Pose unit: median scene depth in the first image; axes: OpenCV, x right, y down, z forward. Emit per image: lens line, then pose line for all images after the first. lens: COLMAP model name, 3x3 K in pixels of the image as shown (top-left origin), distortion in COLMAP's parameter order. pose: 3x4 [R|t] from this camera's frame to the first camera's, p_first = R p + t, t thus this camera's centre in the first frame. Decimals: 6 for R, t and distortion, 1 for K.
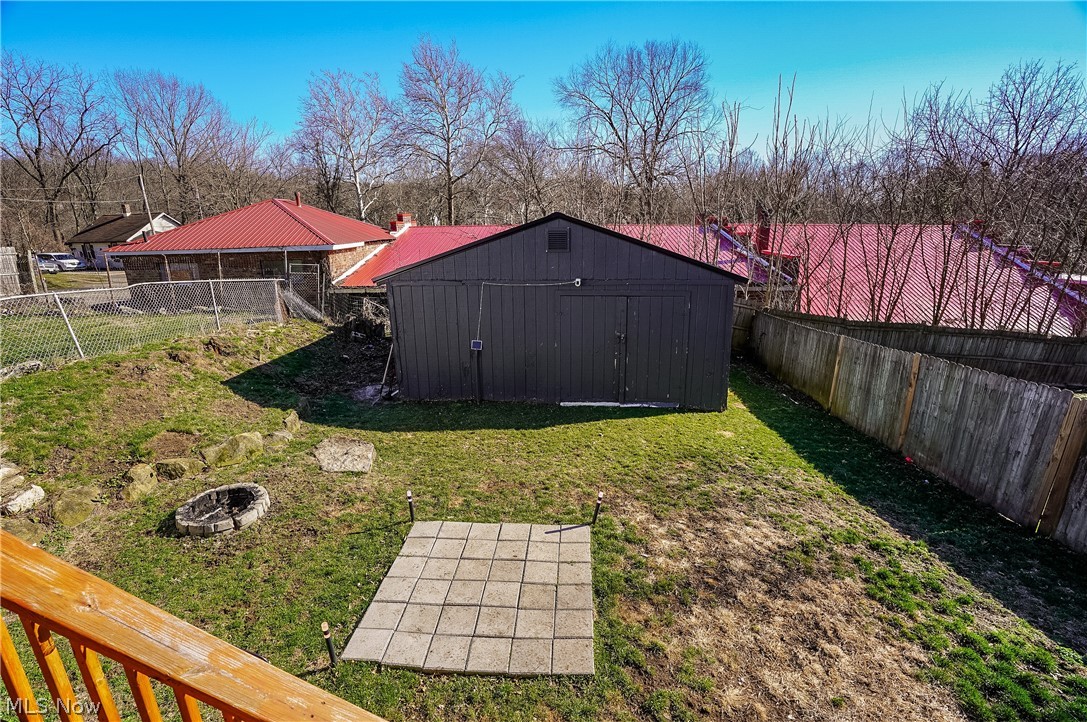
lens RADIAL K [[506.2, 0, 538.9], [0, 506.2, 356.1], [0, 0, 1]] dist [-0.058809, 0.018522]
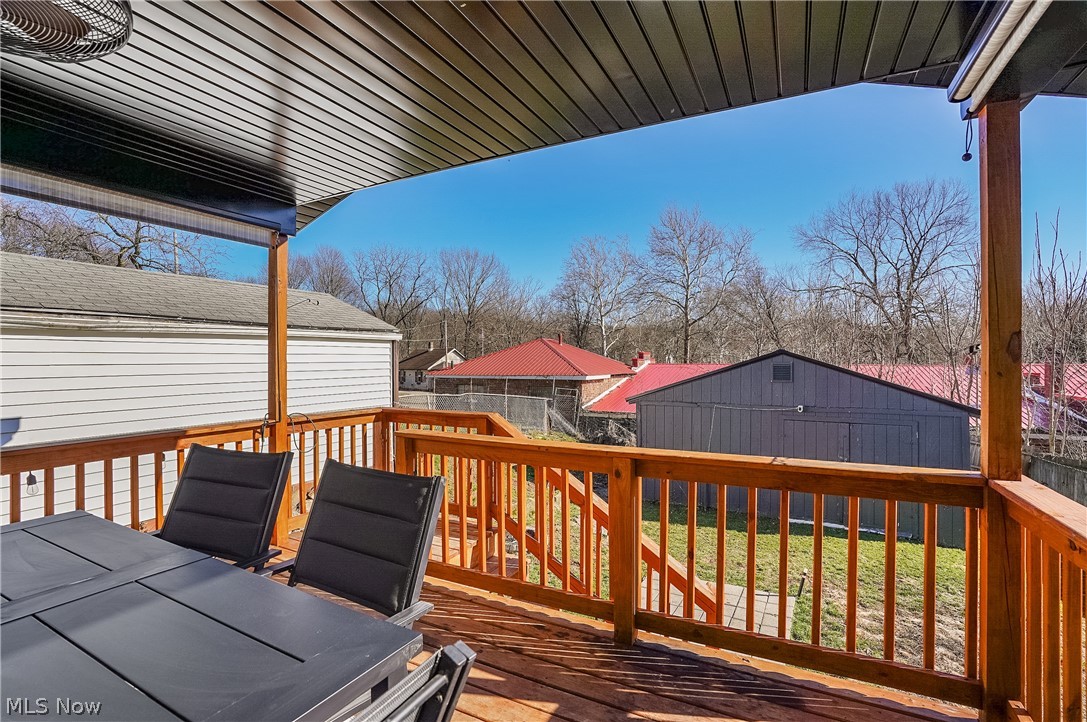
lens RADIAL K [[506.2, 0, 538.7], [0, 506.2, 351.9], [0, 0, 1]] dist [-0.058809, 0.018522]
pose [[0.899451, 0.002890, -0.437012, 0.012835], [-0.123497, 0.960902, -0.247824, 0.029175], [0.419209, 0.276875, 0.864641, -0.090526]]
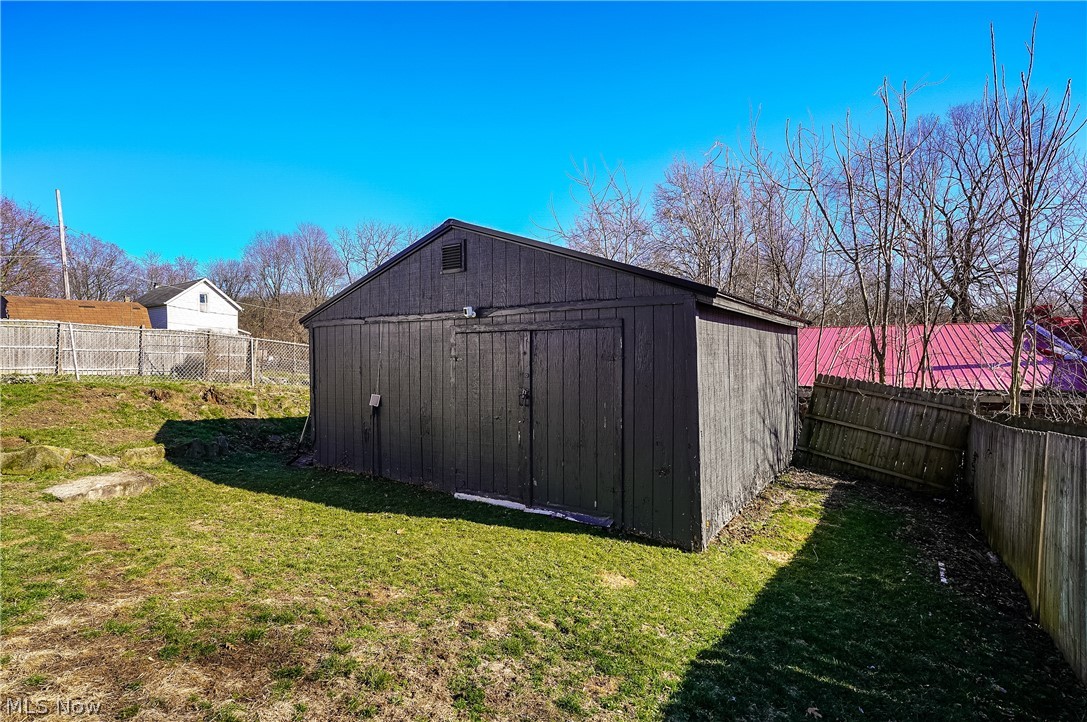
lens RADIAL K [[545.0, 0, 538.8], [0, 545.0, 367.4], [0, 0, 1]] dist [-0.032034, 0.005188]
pose [[0.854498, 0.013776, -0.519272, 0.190796], [-0.138451, 0.969527, -0.202110, 0.023006], [0.500664, 0.244596, 0.830366, 0.156325]]
